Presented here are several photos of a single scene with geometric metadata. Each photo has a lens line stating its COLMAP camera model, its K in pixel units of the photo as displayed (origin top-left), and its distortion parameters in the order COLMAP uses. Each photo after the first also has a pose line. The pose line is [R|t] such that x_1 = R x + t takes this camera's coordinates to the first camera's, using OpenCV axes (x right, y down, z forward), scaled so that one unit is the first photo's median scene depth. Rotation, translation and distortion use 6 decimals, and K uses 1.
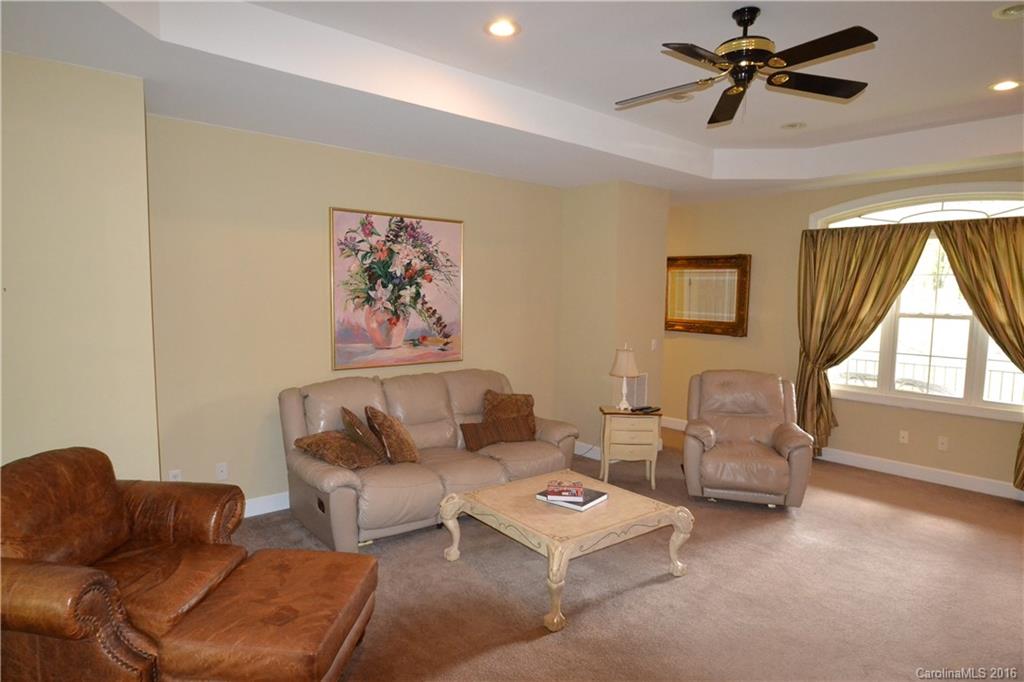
lens RADIAL K [[597.2, 0, 509.7], [0, 597.2, 343.0], [0, 0, 1]] dist [-0.015126, -0.007749]
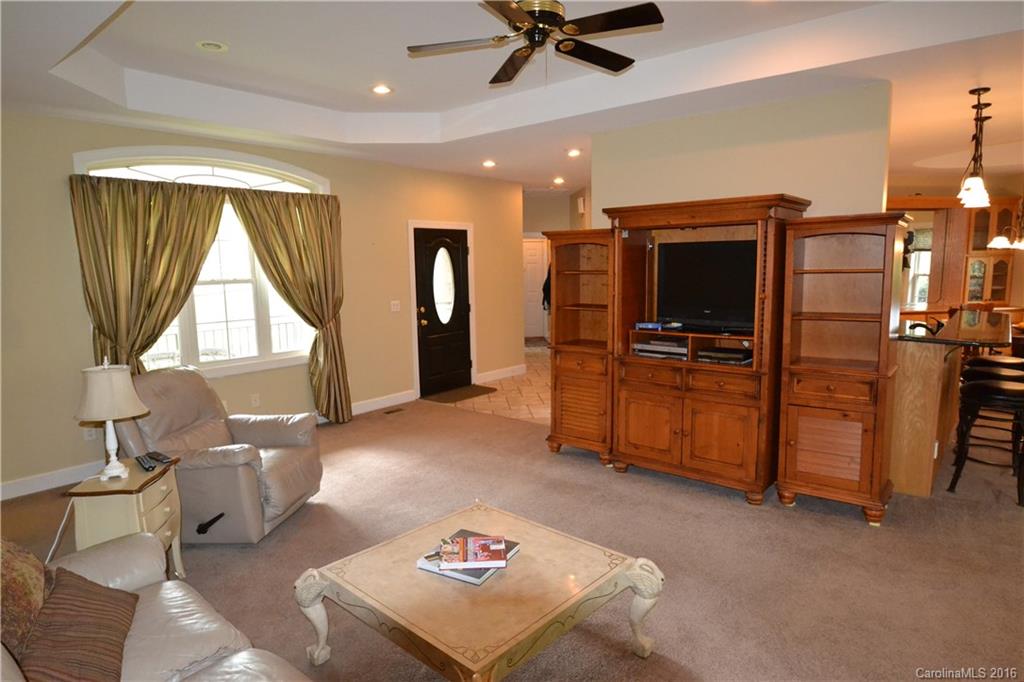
lens RADIAL K [[597.2, 0, 509.5], [0, 597.2, 341.7], [0, 0, 1]] dist [-0.015126, -0.007749]
pose [[-0.153128, -0.147190, 0.977183, -0.459516], [0.100698, 0.981374, 0.163601, -0.079462], [-0.983062, 0.123452, -0.135454, 0.858457]]
